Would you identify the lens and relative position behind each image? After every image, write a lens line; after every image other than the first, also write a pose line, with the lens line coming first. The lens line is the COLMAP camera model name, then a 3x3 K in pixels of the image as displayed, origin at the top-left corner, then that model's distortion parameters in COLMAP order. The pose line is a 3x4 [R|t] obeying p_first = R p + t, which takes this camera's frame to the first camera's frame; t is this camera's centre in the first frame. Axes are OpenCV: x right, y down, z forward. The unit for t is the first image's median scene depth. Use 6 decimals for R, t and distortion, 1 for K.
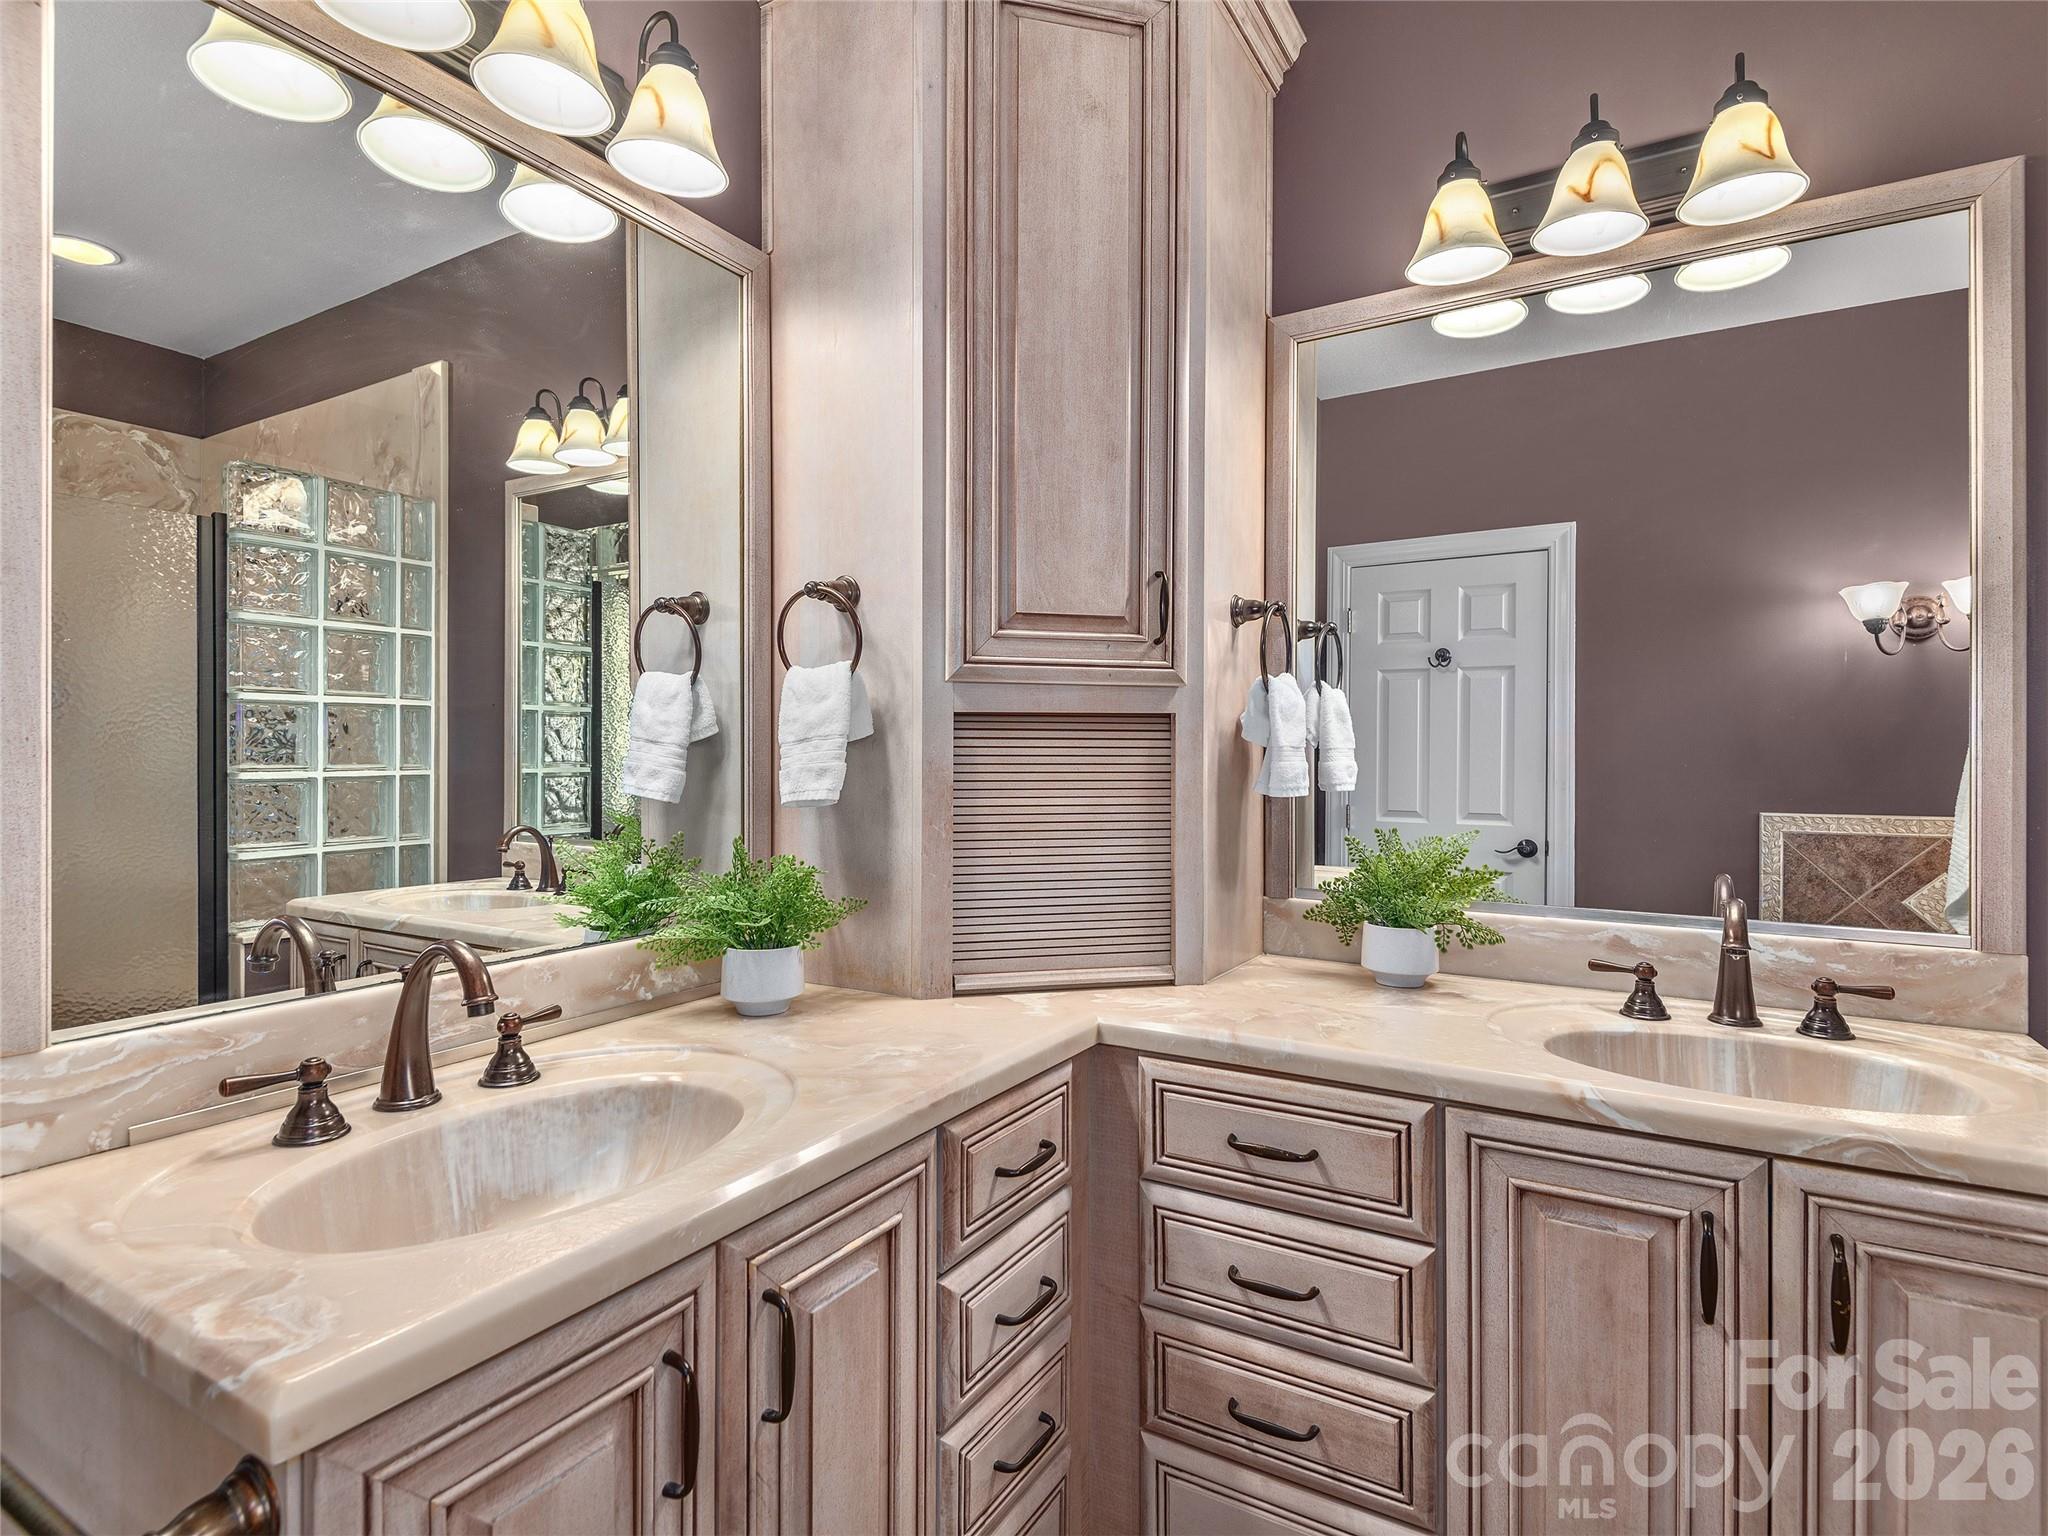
lens RADIAL K [[1061.8, 0, 1025.7], [0, 1061.8, 751.4], [0, 0, 1]] dist [0.027687, -0.012606]
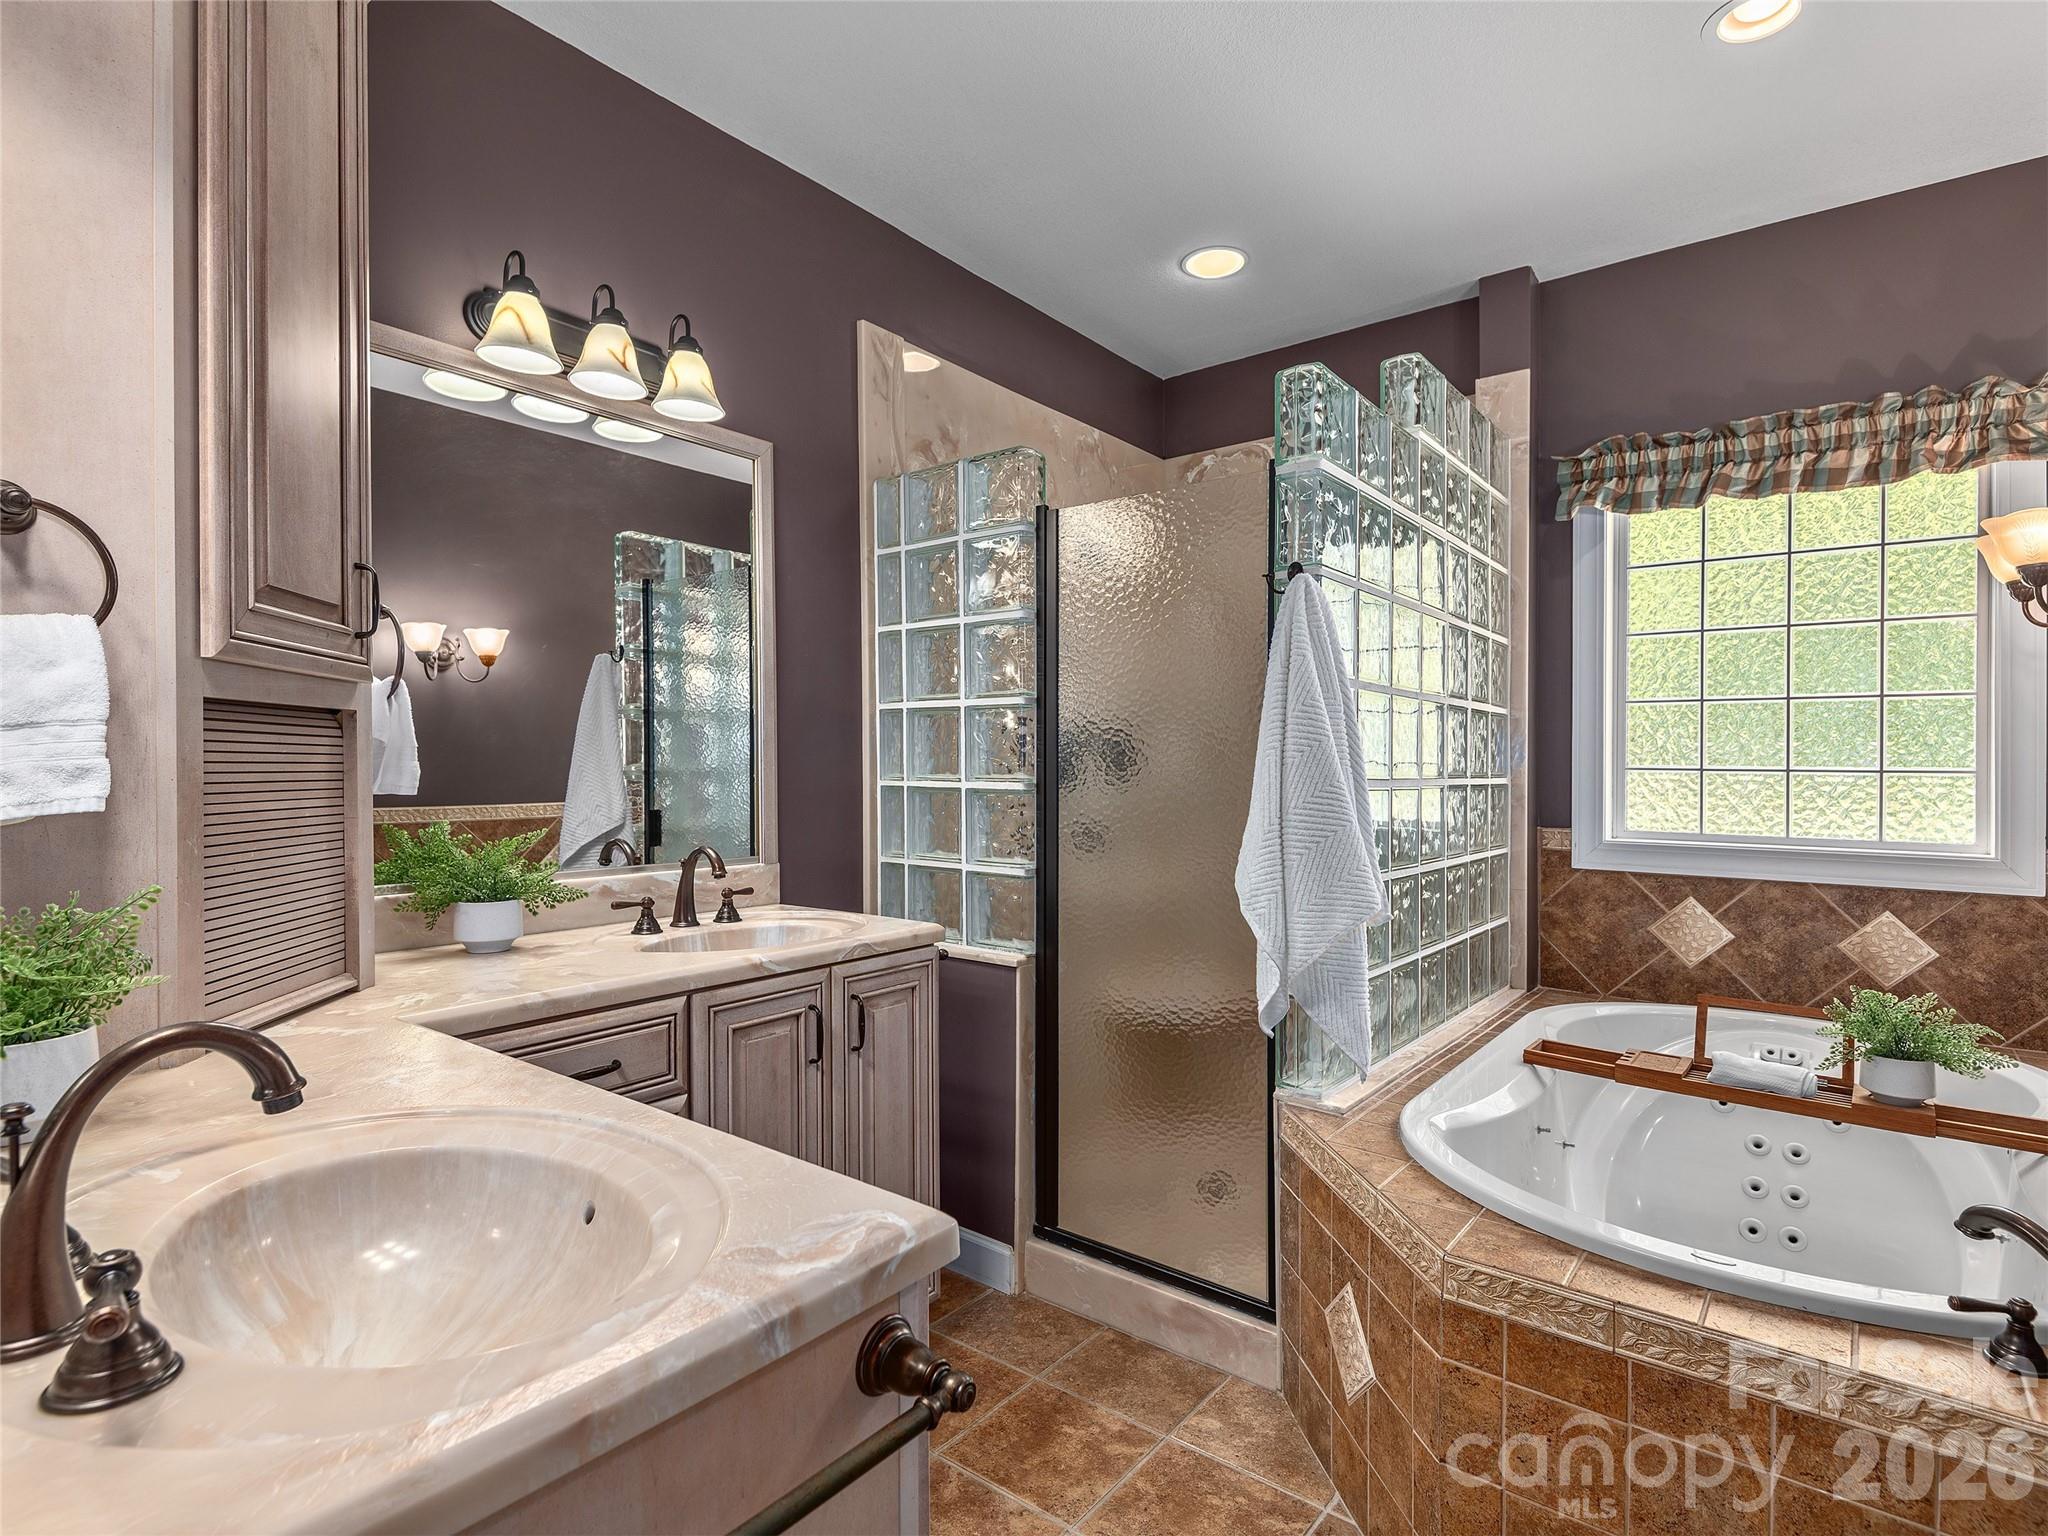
lens RADIAL K [[1061.8, 0, 1021.7], [0, 1061.8, 767.4], [0, 0, 1]] dist [0.027687, -0.012606]
pose [[0.129345, -0.003532, 0.991593, -0.807711], [0.000200, 0.999994, 0.003536, 0.013662], [-0.991600, -0.000259, 0.129345, 0.297450]]
